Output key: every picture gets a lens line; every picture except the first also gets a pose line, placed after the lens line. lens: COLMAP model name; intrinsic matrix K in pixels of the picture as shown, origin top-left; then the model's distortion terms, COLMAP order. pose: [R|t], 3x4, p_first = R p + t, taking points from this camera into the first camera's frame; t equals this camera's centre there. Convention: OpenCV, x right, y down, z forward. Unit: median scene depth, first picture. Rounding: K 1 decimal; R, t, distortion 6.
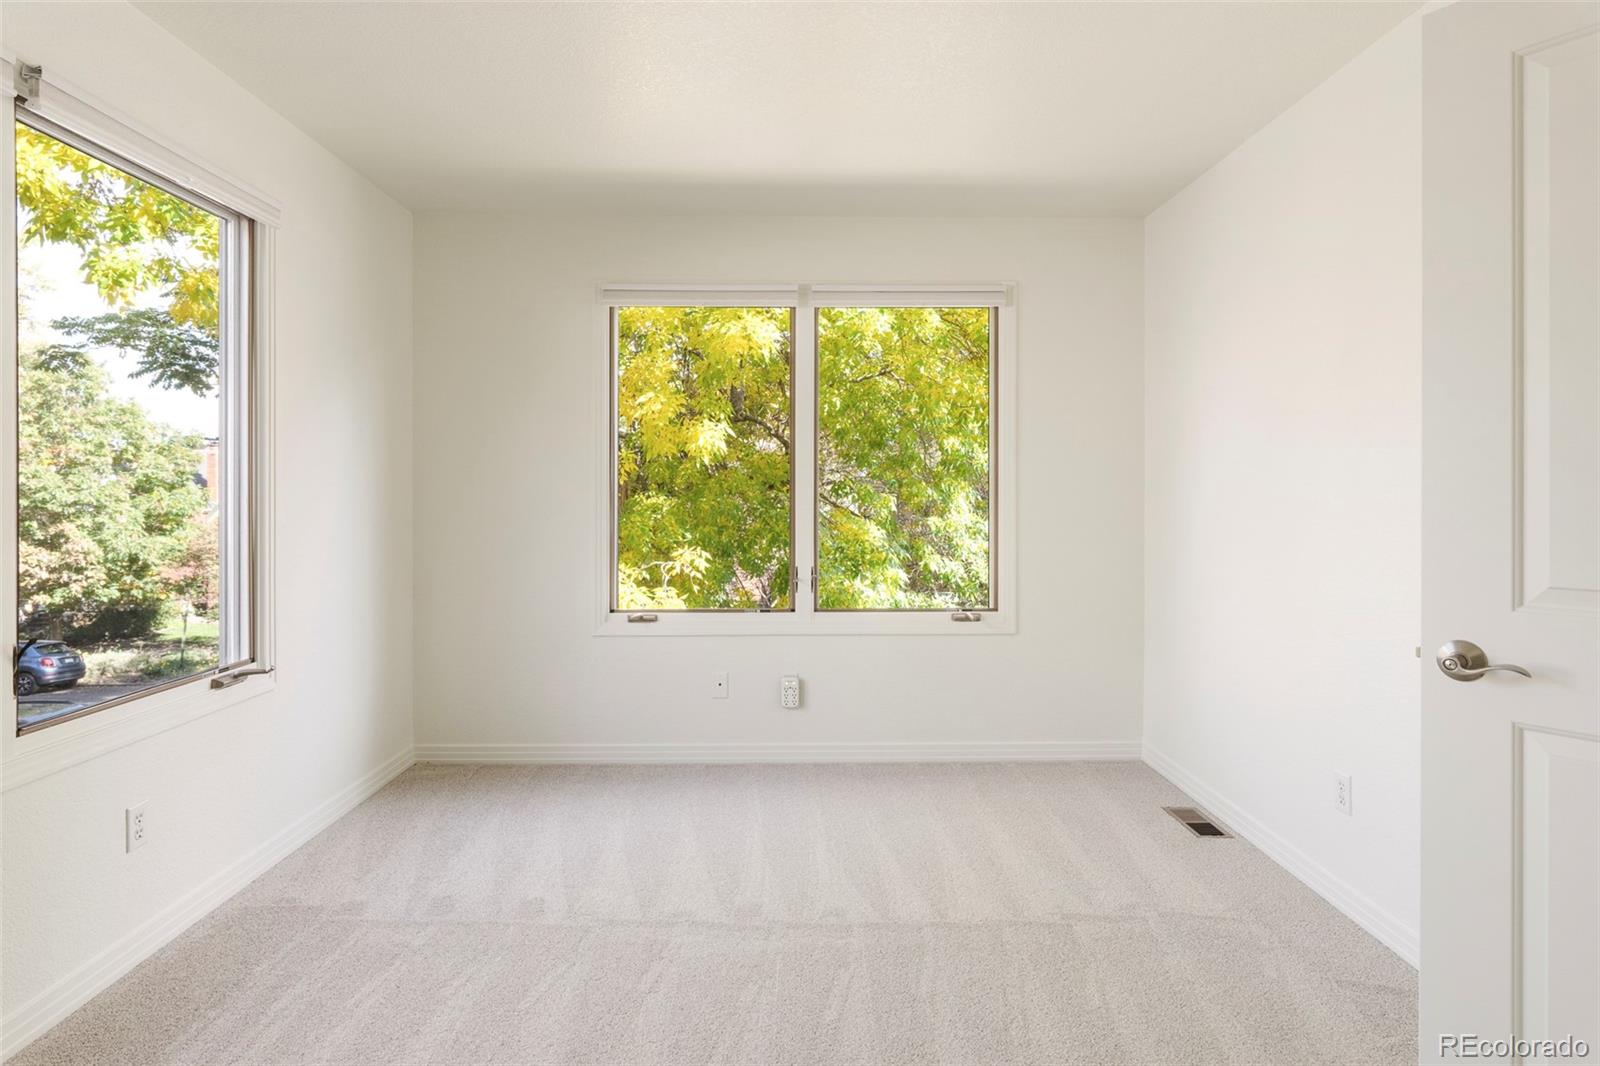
lens RADIAL K [[874.6, 0, 800.0], [0, 874.6, 497.4], [0, 0, 1]] dist [-0.003872, 0.001636]
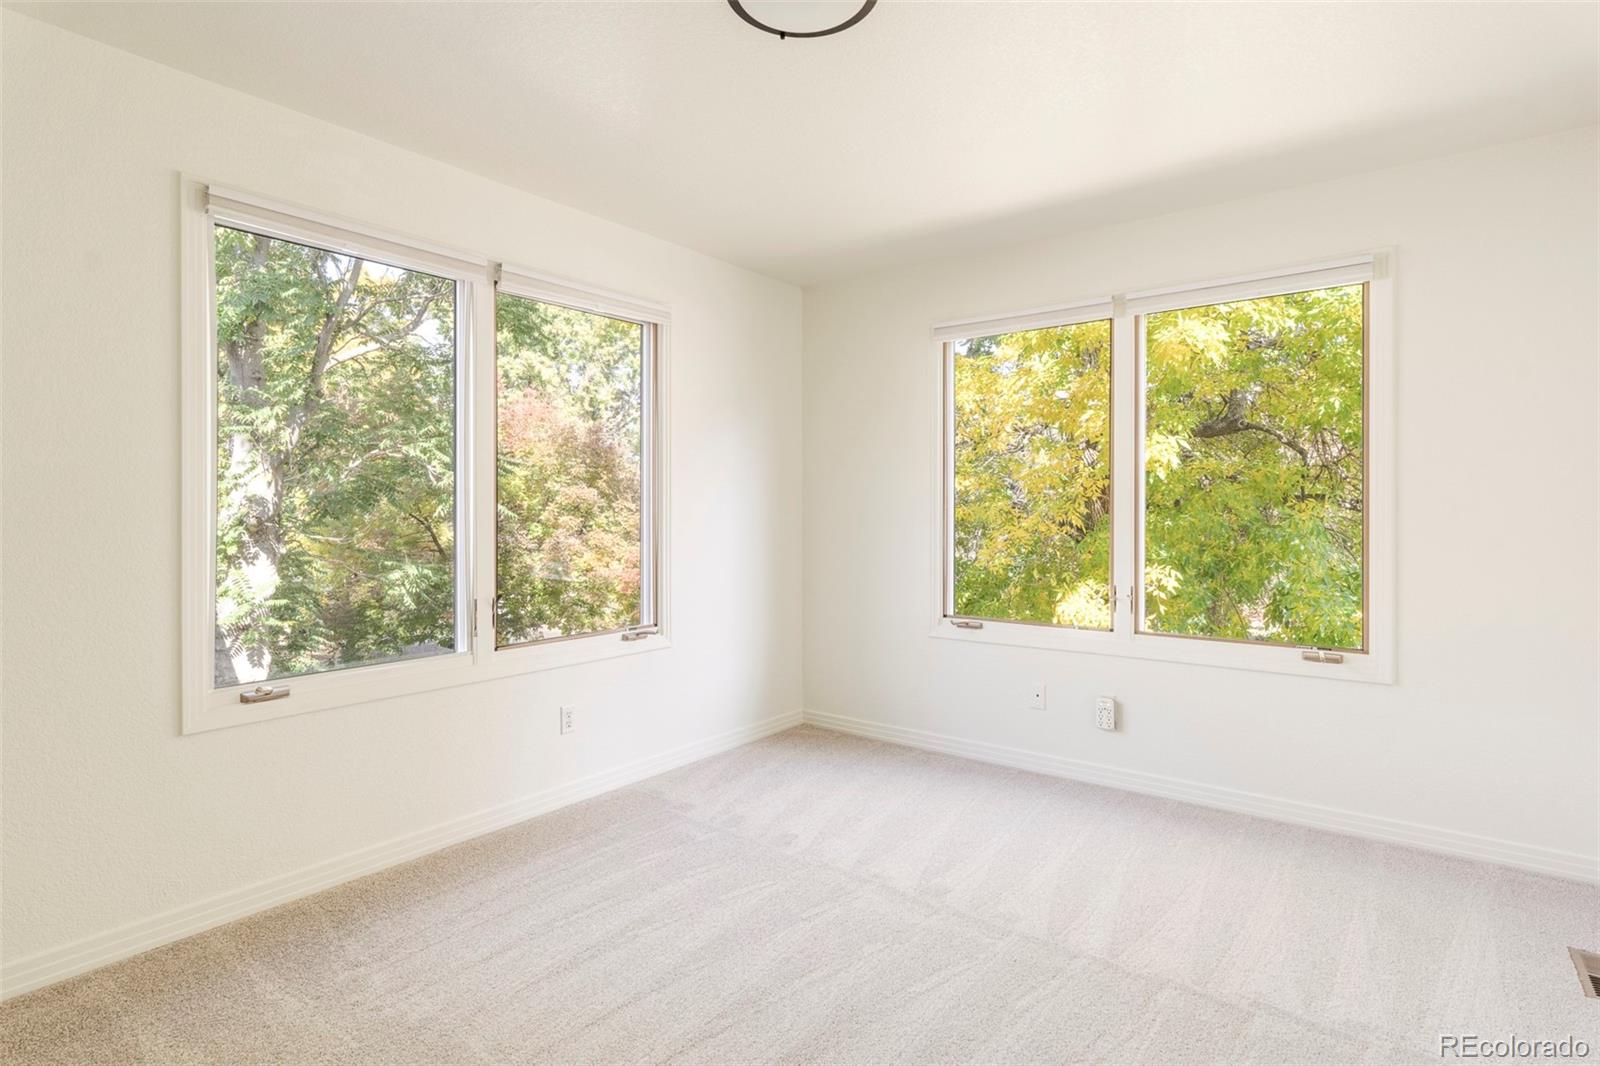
lens RADIAL K [[820.4, 0, 741.0], [0, 820.4, 512.1], [0, 0, 1]] dist [-0.001214, 0.001471]
pose [[0.762659, 0.000444, -0.646800, 0.334778], [-0.001638, 0.999998, -0.001245, -0.000590], [0.646798, 0.002009, 0.762659, 0.045551]]
